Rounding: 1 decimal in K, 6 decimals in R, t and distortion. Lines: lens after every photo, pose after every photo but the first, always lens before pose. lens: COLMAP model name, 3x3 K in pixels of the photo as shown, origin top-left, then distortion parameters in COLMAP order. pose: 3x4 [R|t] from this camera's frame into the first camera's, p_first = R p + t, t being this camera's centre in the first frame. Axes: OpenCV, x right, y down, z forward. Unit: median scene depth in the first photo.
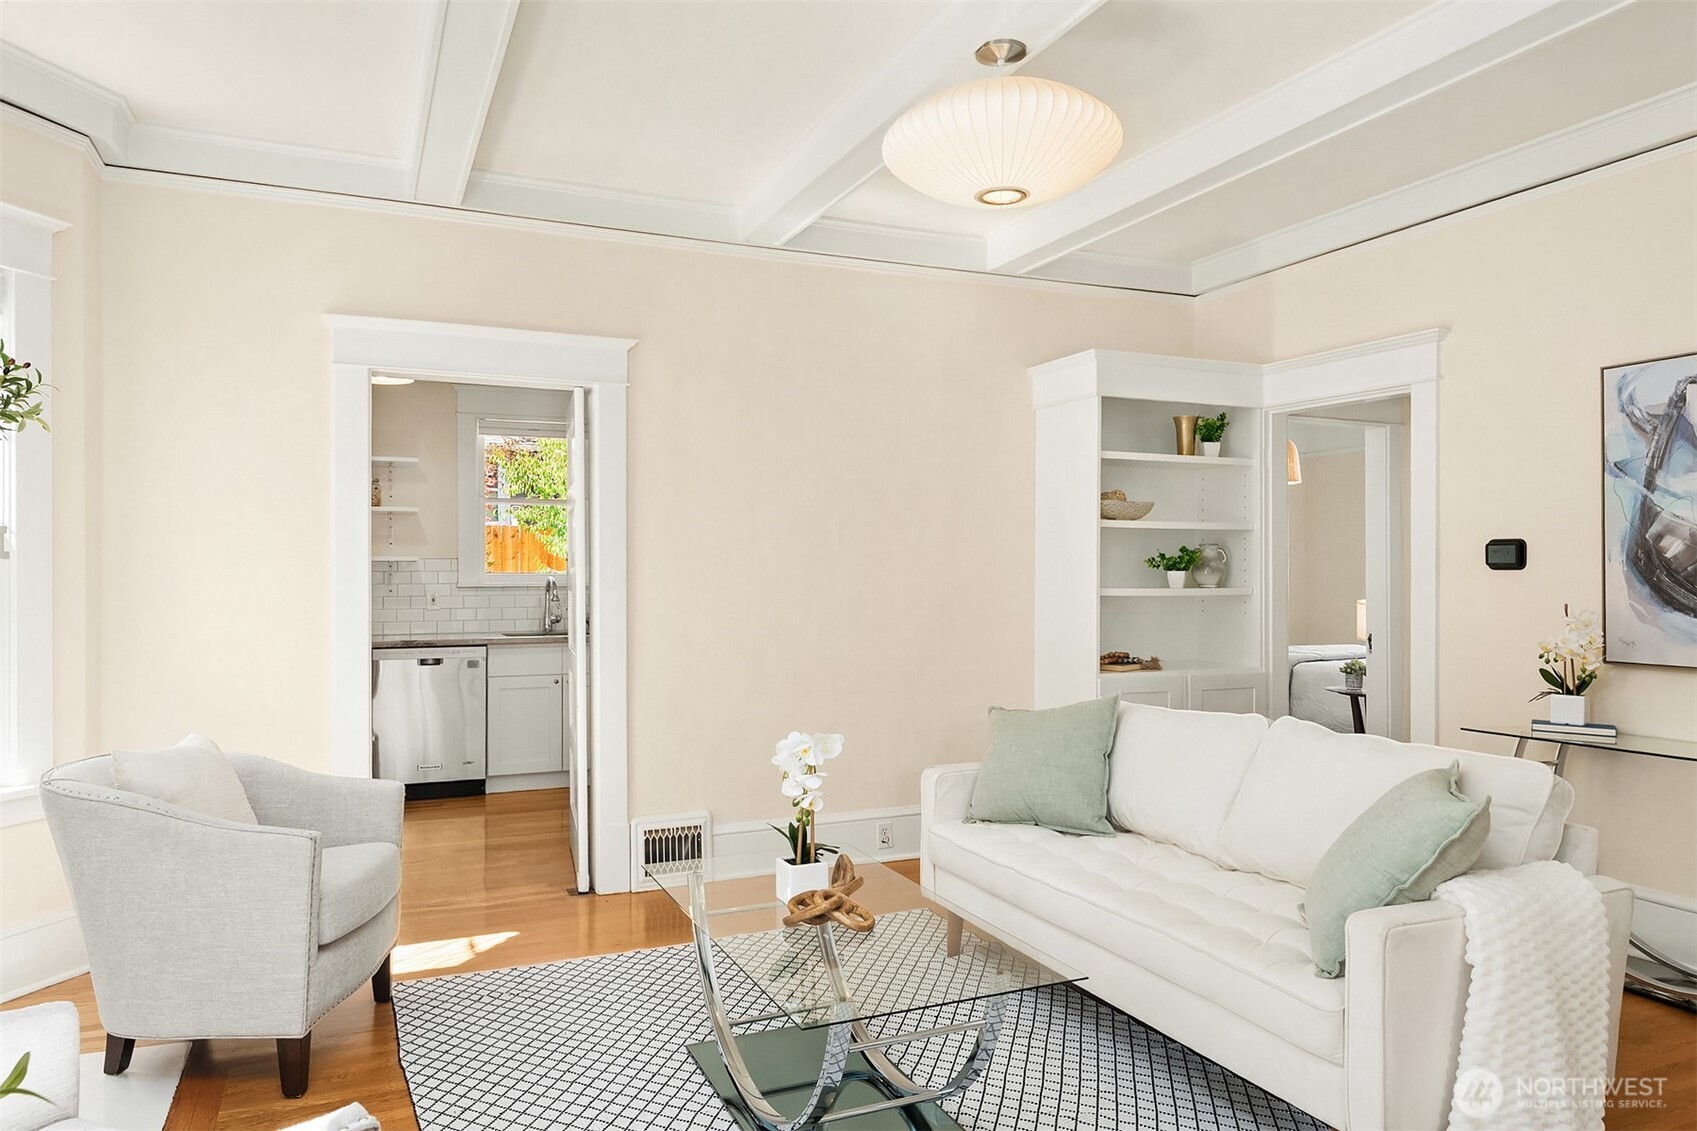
lens RADIAL K [[1119.7, 0, 858.5], [0, 1119.7, 570.1], [0, 0, 1]] dist [-0.011527, -0.004779]
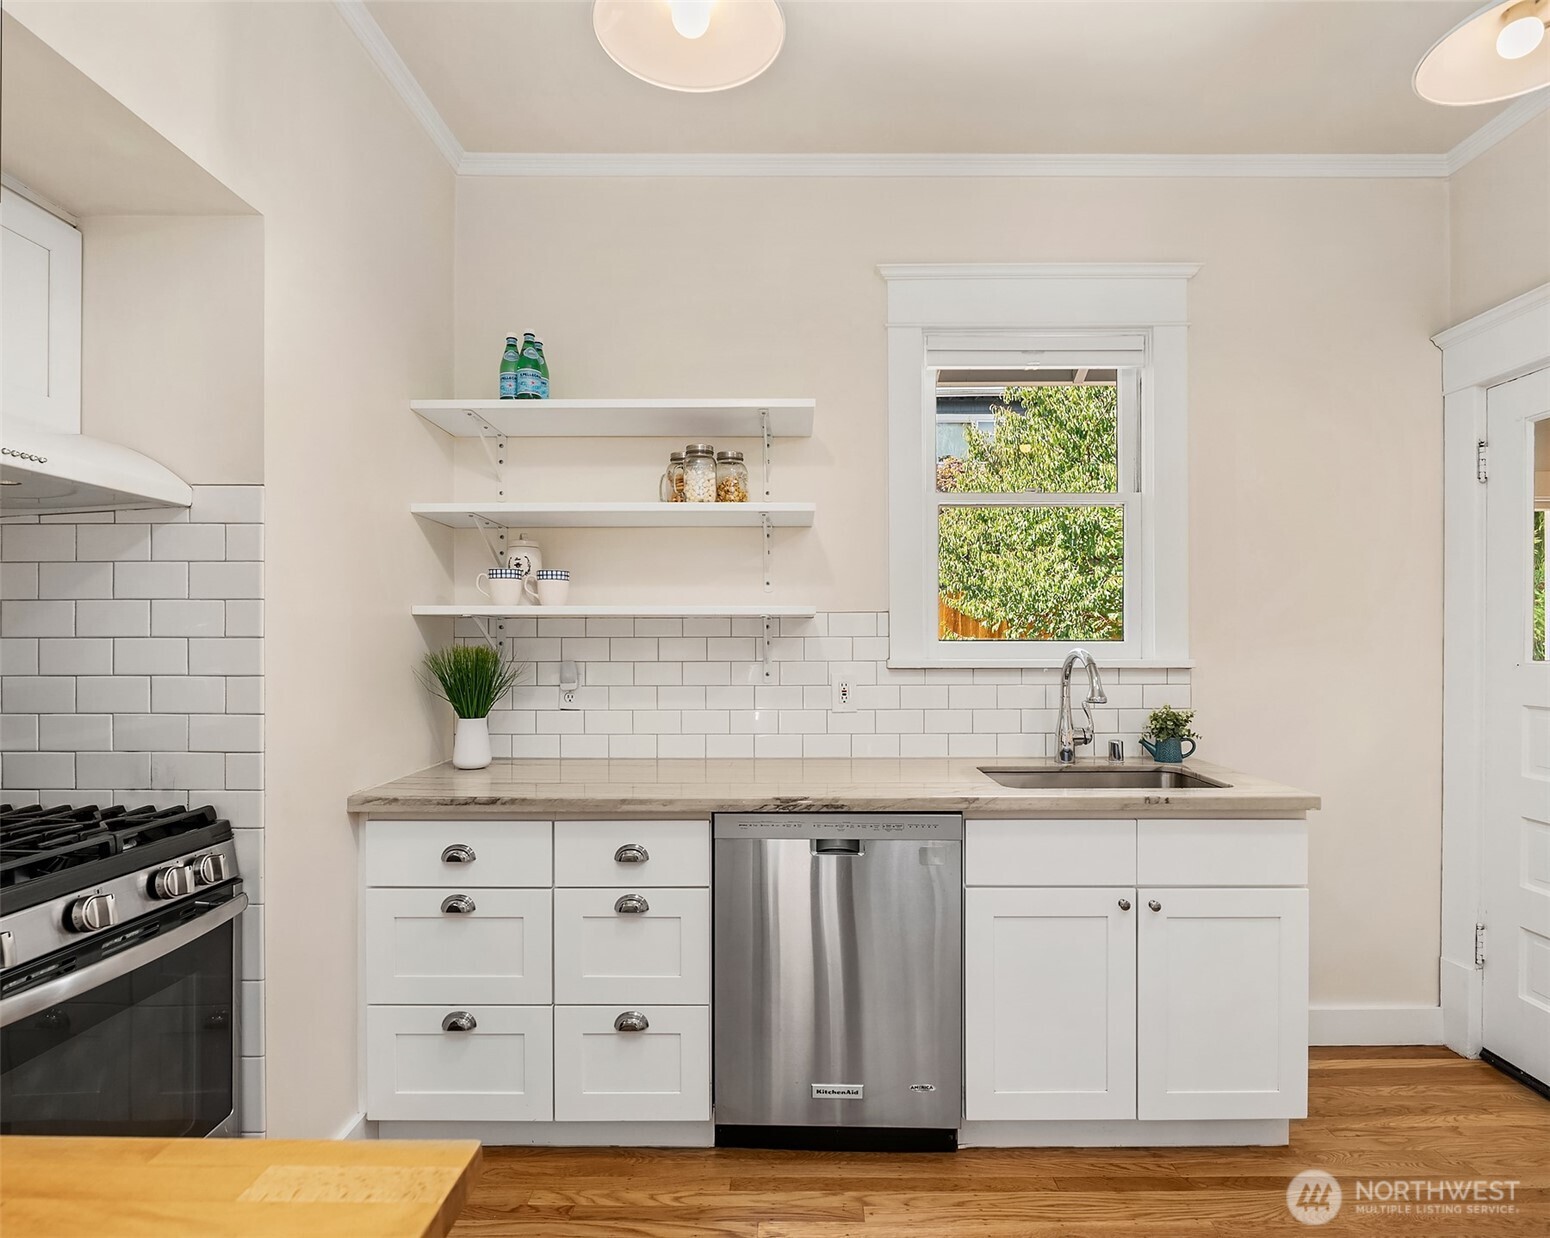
lens RADIAL K [[931.8, 0, 780.2], [0, 931.8, 631.4], [0, 0, 1]] dist [-0.001048, -0.000084]
pose [[0.907145, 0.002625, -0.420810, -0.424711], [-0.002811, 0.999996, 0.000180, -0.002749], [0.420808, 0.001020, 0.907149, 1.120286]]
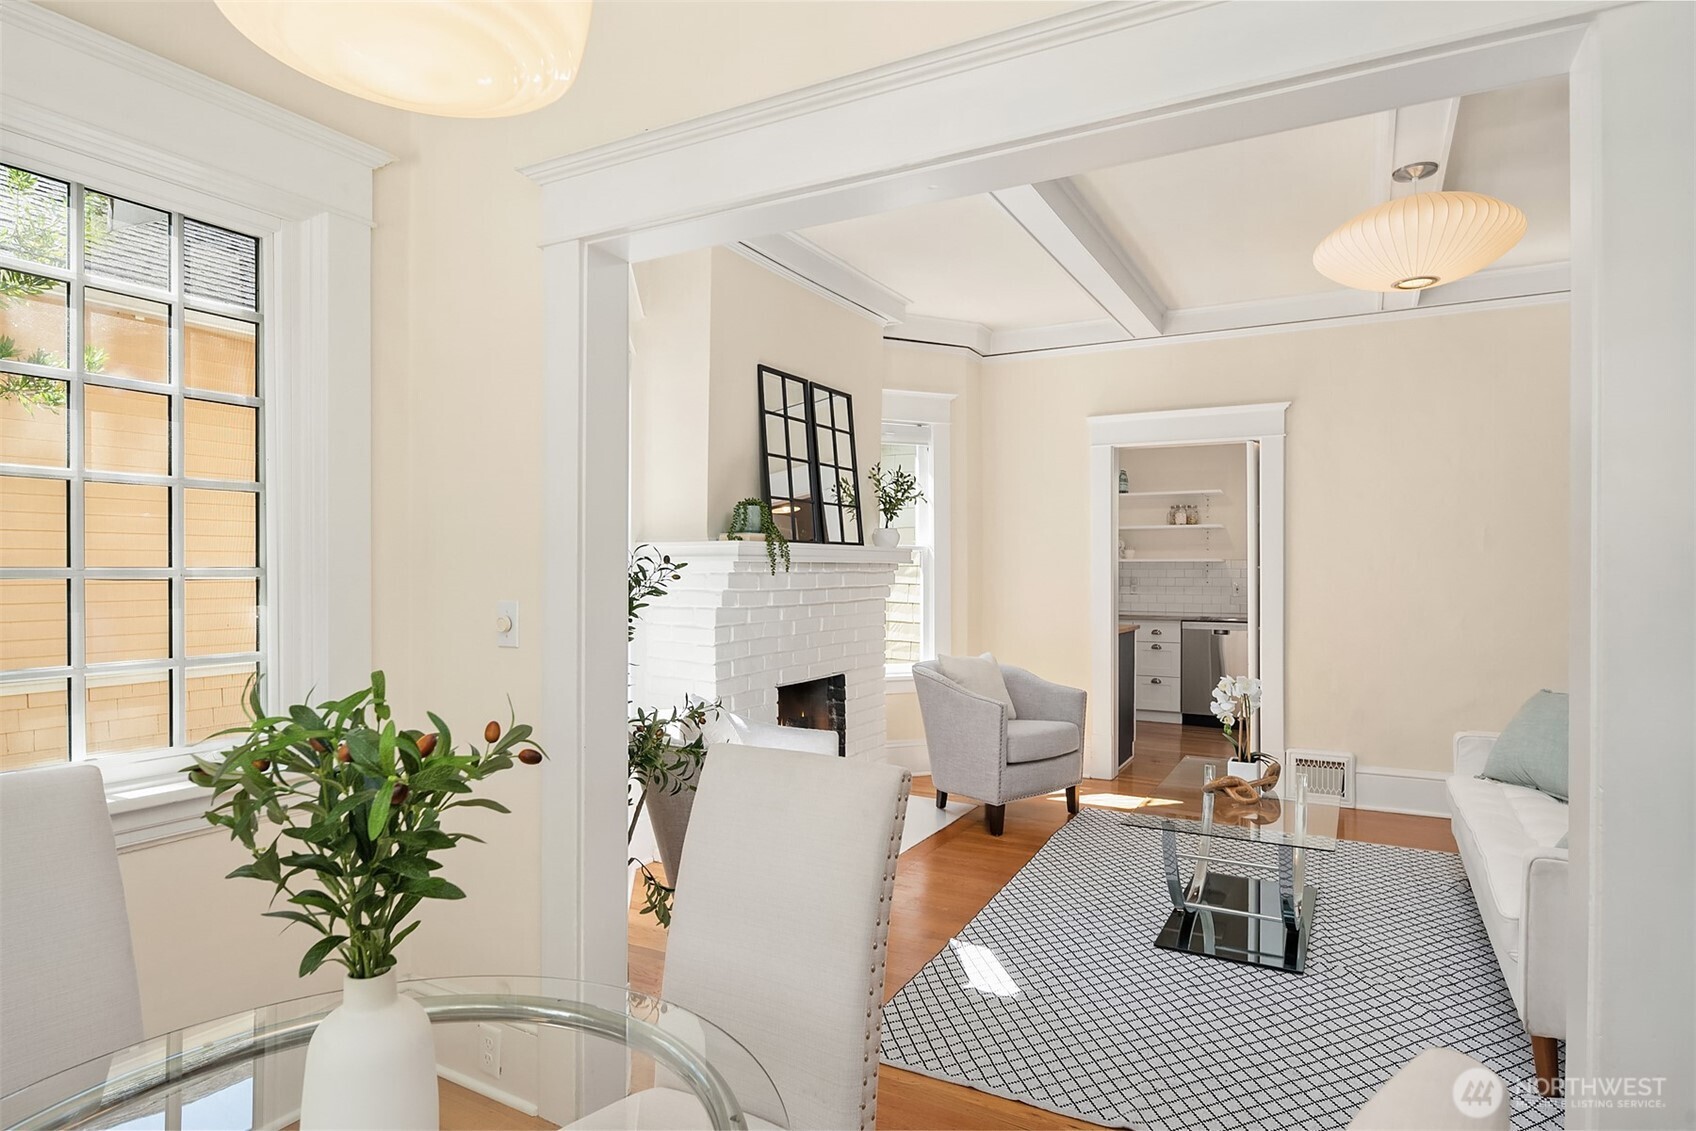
lens RADIAL K [[921.2, 0, 854.8], [0, 921.2, 576.0], [0, 0, 1]] dist [-0.002497, -0.002904]
pose [[0.600432, 0.006441, -0.799650, 0.465866], [0.003463, 0.999937, 0.010654, -0.006412], [0.799668, -0.009166, 0.600372, -0.132616]]
